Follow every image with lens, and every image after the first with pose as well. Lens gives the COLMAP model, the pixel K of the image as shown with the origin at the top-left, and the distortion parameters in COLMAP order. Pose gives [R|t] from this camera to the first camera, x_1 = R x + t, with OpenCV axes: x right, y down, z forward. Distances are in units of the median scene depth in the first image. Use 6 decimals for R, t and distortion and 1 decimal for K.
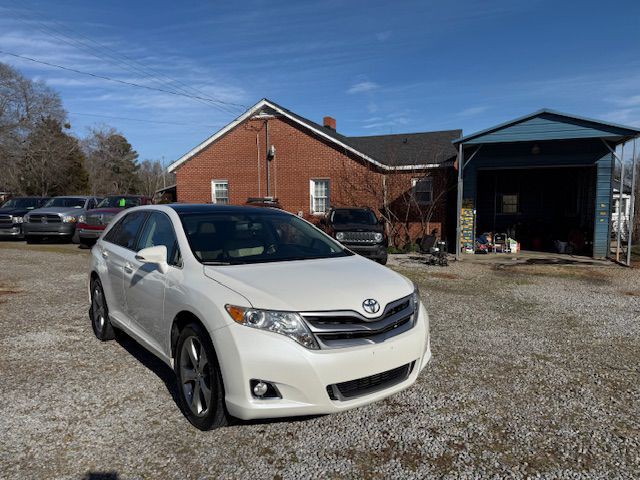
lens RADIAL K [[446.9, 0, 312.0], [0, 446.9, 242.1], [0, 0, 1]] dist [0.048507, -0.061589]
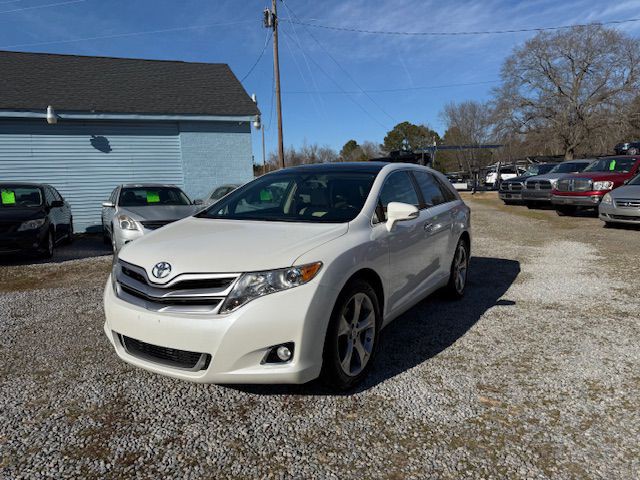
lens RADIAL K [[447.2, 0, 320.0], [0, 447.2, 240.0], [0, 0, 1]] dist [0.046487, -0.063631]
pose [[0.379517, 0.101392, -0.919612, 0.214697], [-0.040745, 0.994844, 0.092871, -0.002972], [0.924287, 0.002224, 0.381692, 0.187849]]
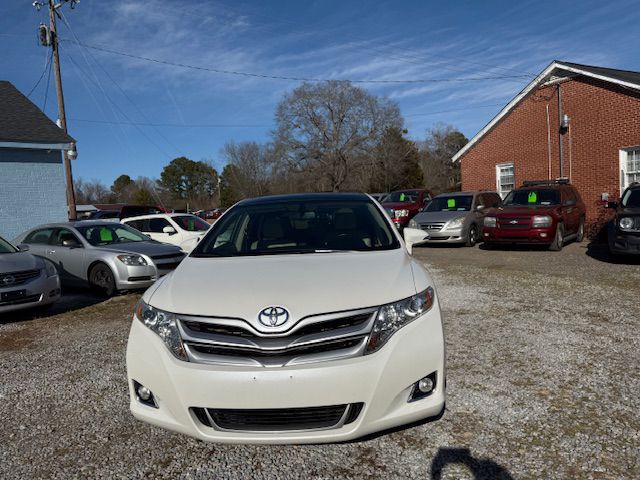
lens RADIAL K [[440.0, 0, 323.6], [0, 440.0, 250.1], [0, 0, 1]] dist [0.084988, -0.120811]
pose [[0.765716, 0.010488, -0.643093, 0.133477], [0.013254, 0.999397, 0.032081, 0.001629], [0.643042, -0.033089, 0.765116, 0.096733]]
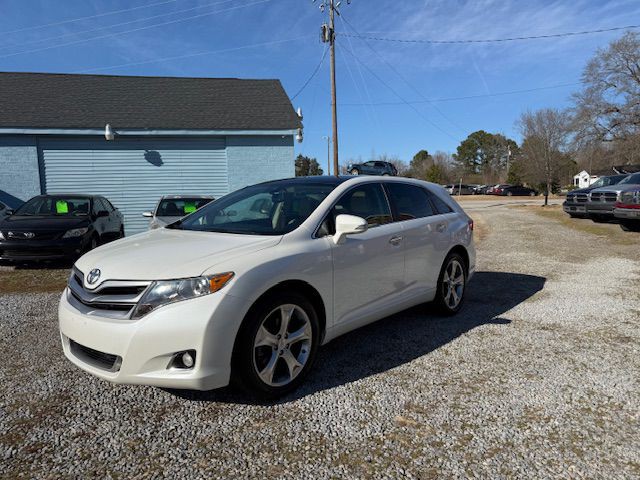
lens RADIAL K [[448.0, 0, 323.4], [0, 448.0, 241.9], [0, 0, 1]] dist [0.038426, -0.048248]
pose [[0.241205, 0.087829, -0.966492, 0.237292], [-0.046084, 0.995809, 0.078992, -0.006420], [0.969379, 0.025487, 0.244242, 0.246273]]
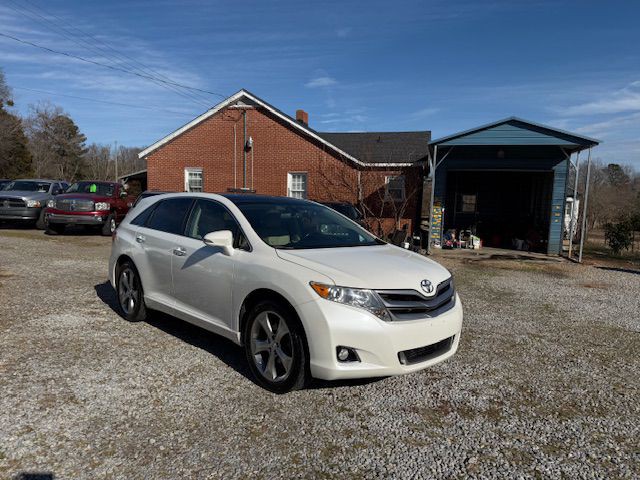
lens RADIAL K [[447.2, 0, 320.0], [0, 447.2, 240.0], [0, 0, 1]] dist [0.046487, -0.063631]
pose [[0.993011, 0.024017, 0.115552, -0.056070], [-0.025142, 0.999650, 0.008285, 0.003950], [-0.115313, -0.011132, 0.993267, -0.025701]]
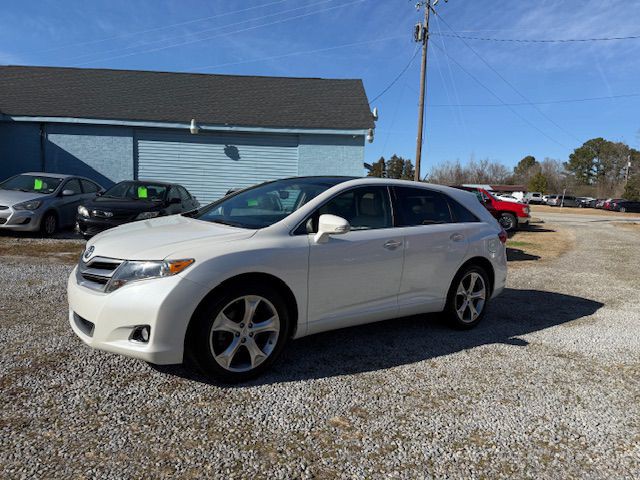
lens RADIAL K [[447.2, 0, 320.0], [0, 447.2, 240.0], [0, 0, 1]] dist [0.046487, -0.063631]
pose [[0.033806, 0.096472, -0.994761, 0.250095], [-0.112796, 0.989339, 0.092113, -0.010704], [0.993043, 0.109091, 0.044327, 0.300205]]
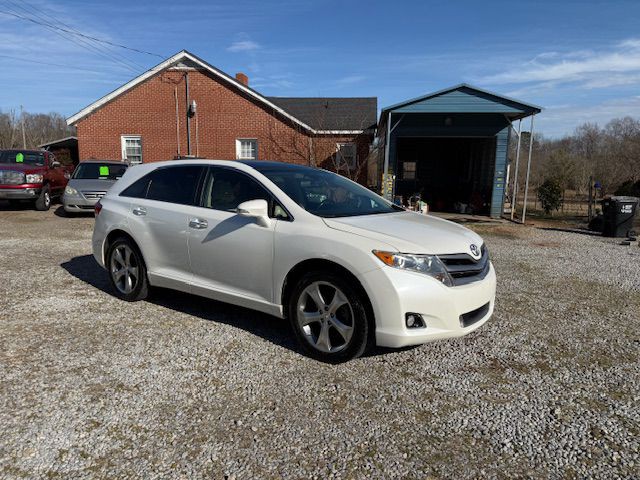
lens RADIAL K [[447.2, 0, 320.0], [0, 447.2, 240.0], [0, 0, 1]] dist [0.046487, -0.063631]
pose [[0.964343, -0.019292, 0.263953, -0.113996], [-0.000780, 0.997128, 0.075728, 0.005379], [-0.264656, -0.073234, 0.961558, -0.007154]]
